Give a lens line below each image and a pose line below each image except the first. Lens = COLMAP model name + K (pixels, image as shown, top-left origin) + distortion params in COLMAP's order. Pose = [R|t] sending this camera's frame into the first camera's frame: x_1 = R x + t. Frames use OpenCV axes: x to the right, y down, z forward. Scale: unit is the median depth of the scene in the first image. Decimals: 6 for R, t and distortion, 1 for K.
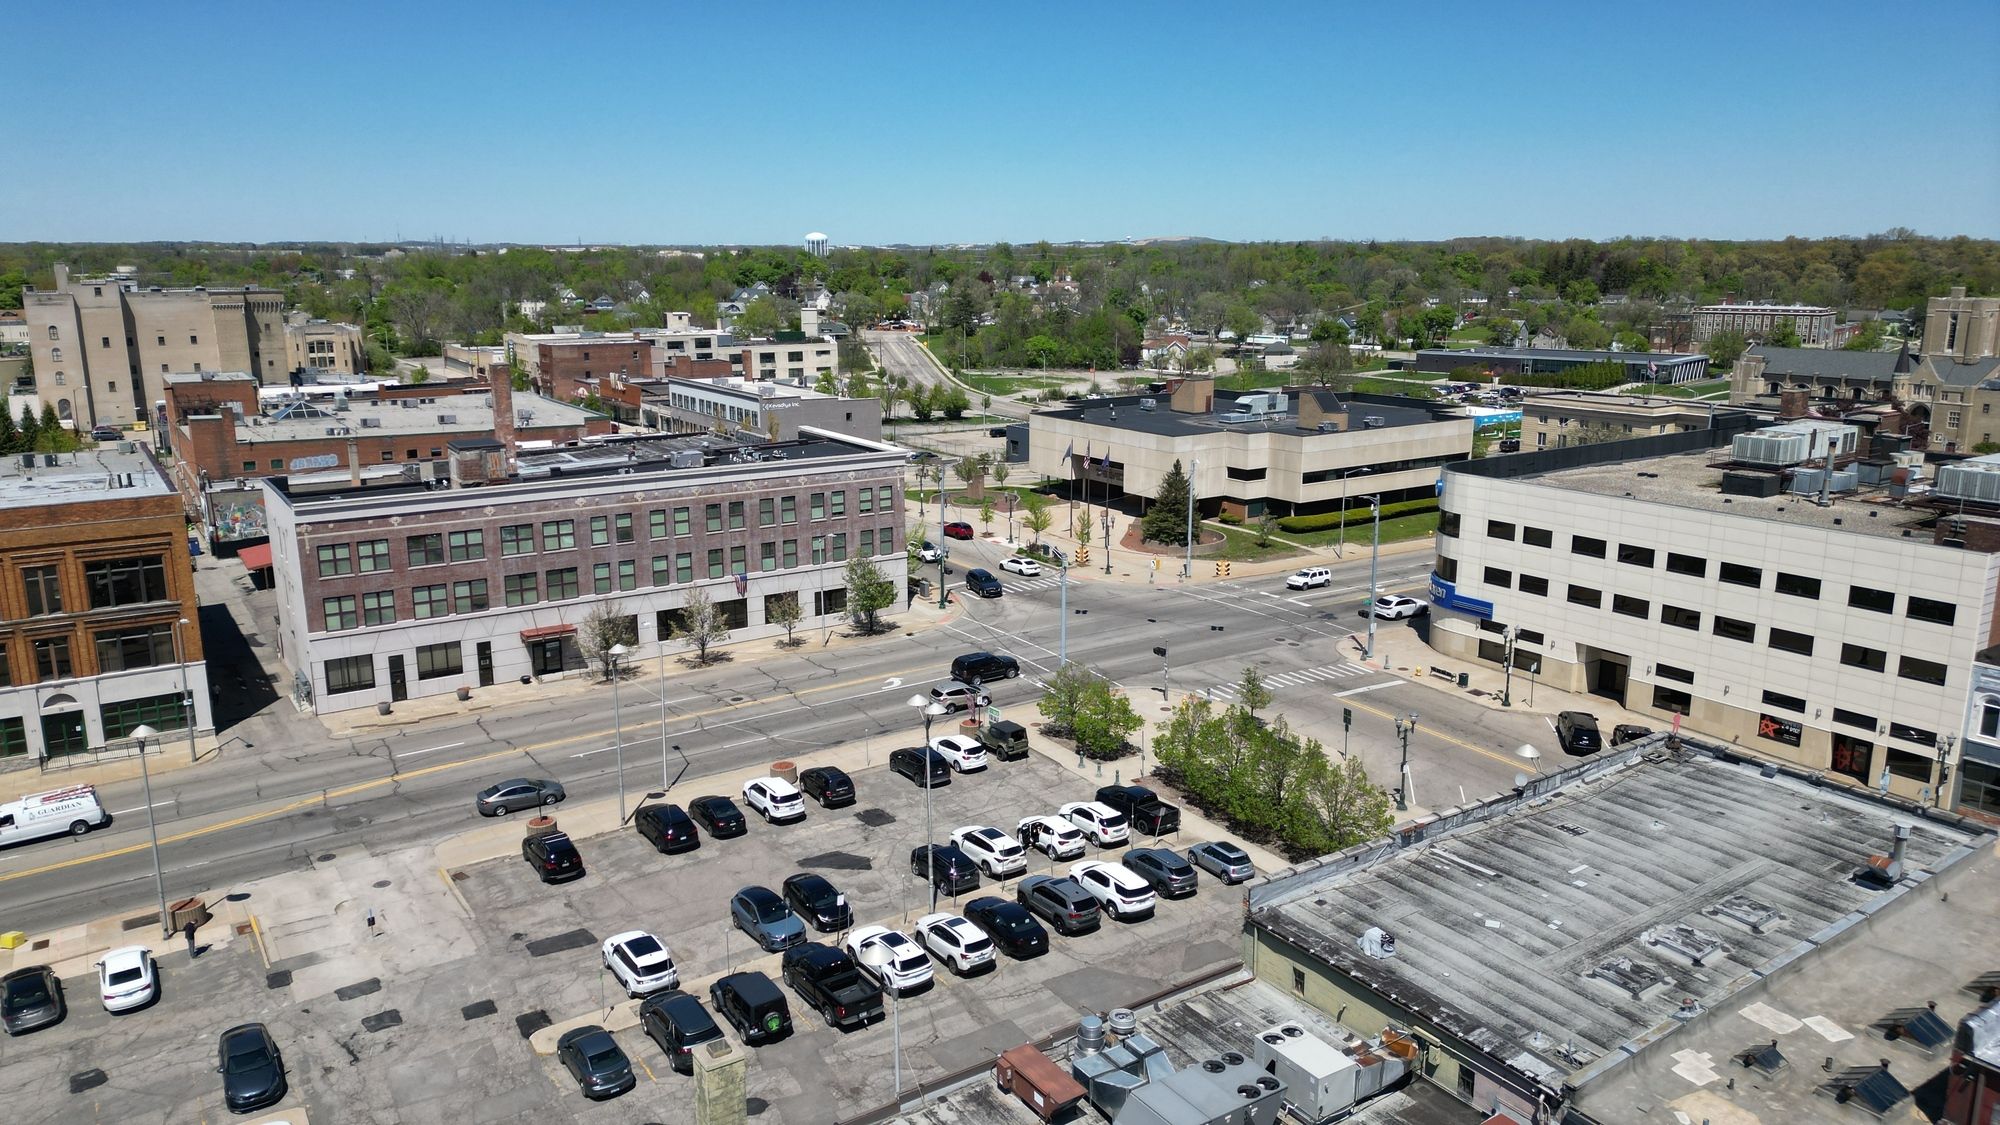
lens RADIAL K [[1426.7, 0, 1009.7], [0, 1426.7, 561.9], [0, 0, 1]] dist [0.084316, -0.091119]
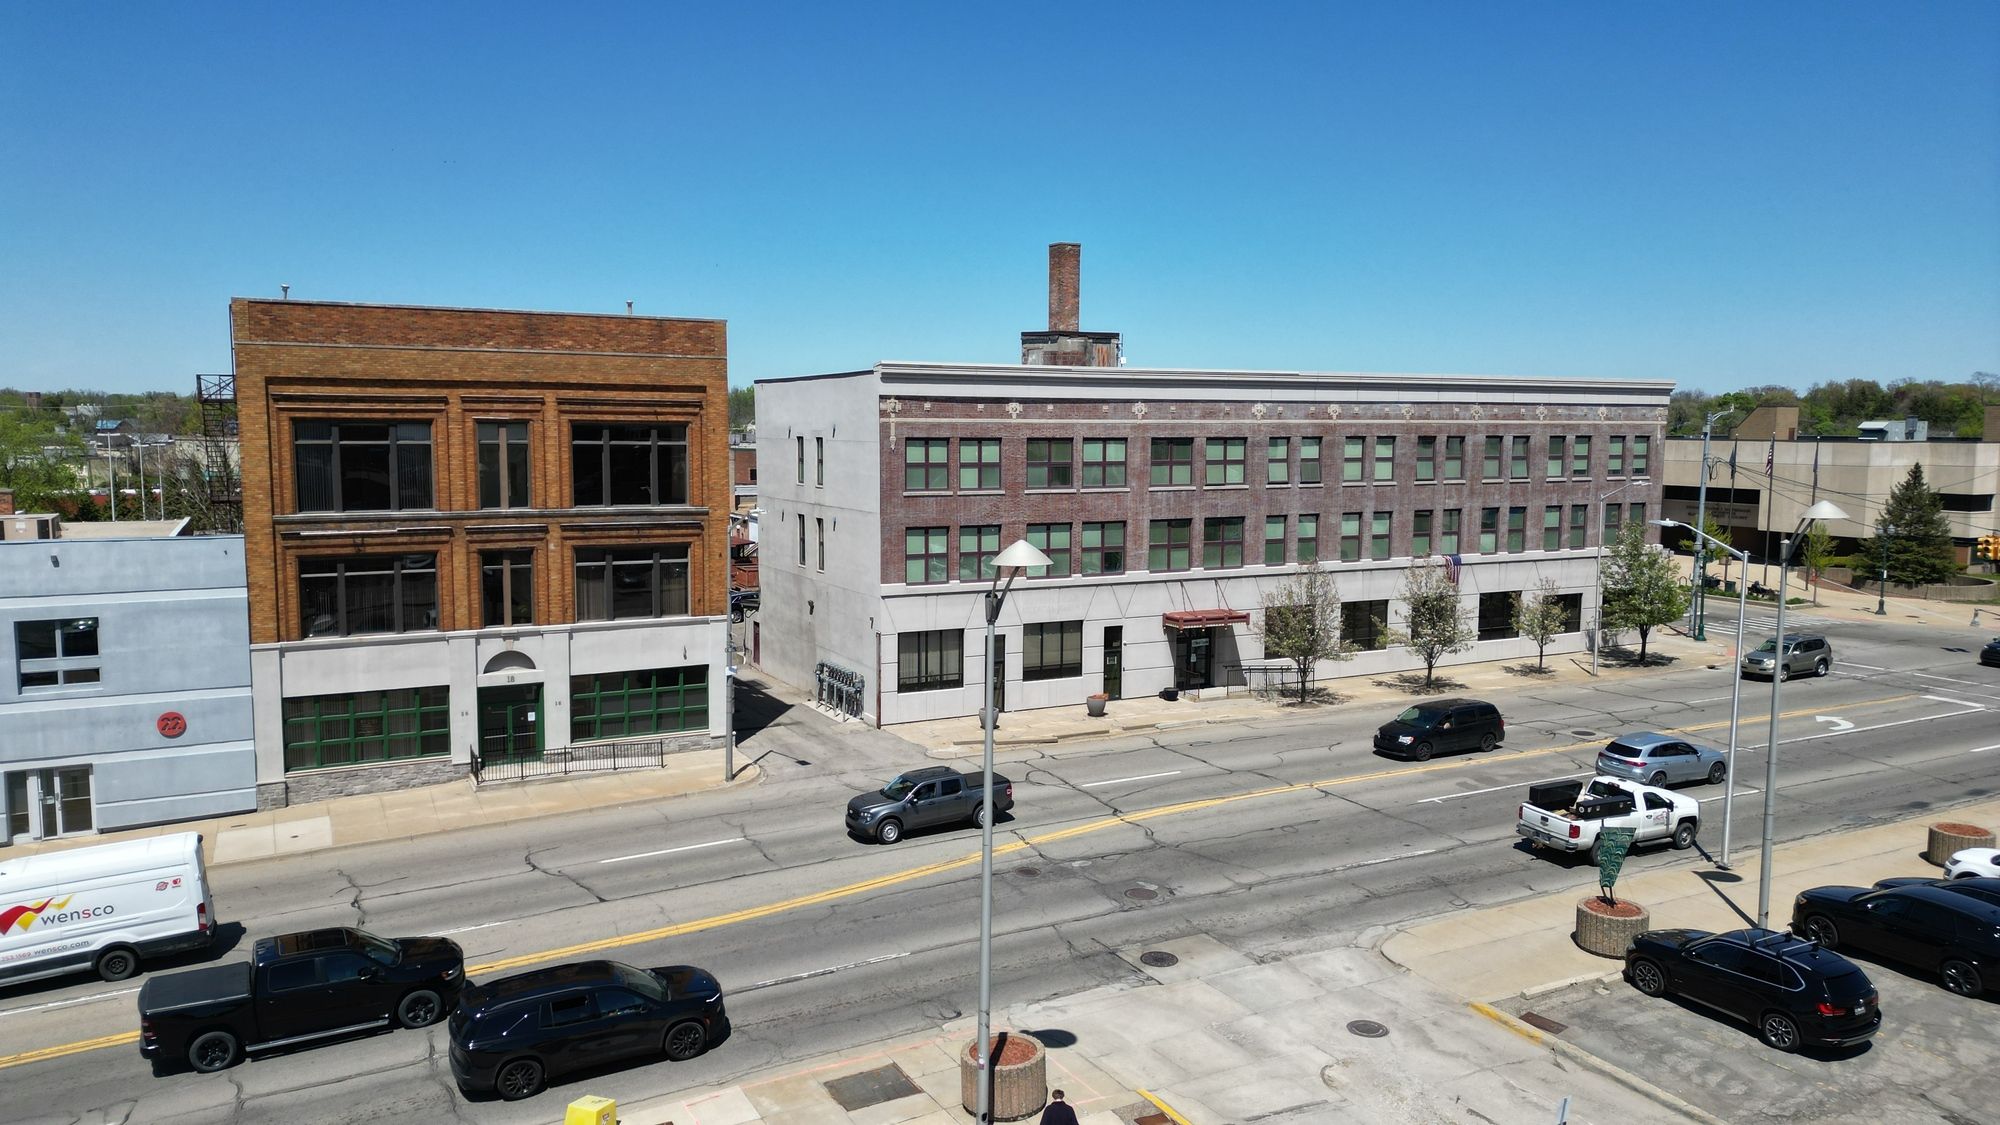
lens RADIAL K [[1426.7, 0, 1006.3], [0, 1426.7, 565.9], [0, 0, 1]] dist [0.084316, -0.091119]
pose [[0.994072, 0.021781, -0.106518, -0.355307], [-0.033435, 0.993493, -0.108874, 0.099854], [0.103454, 0.111790, 0.988332, 0.406069]]
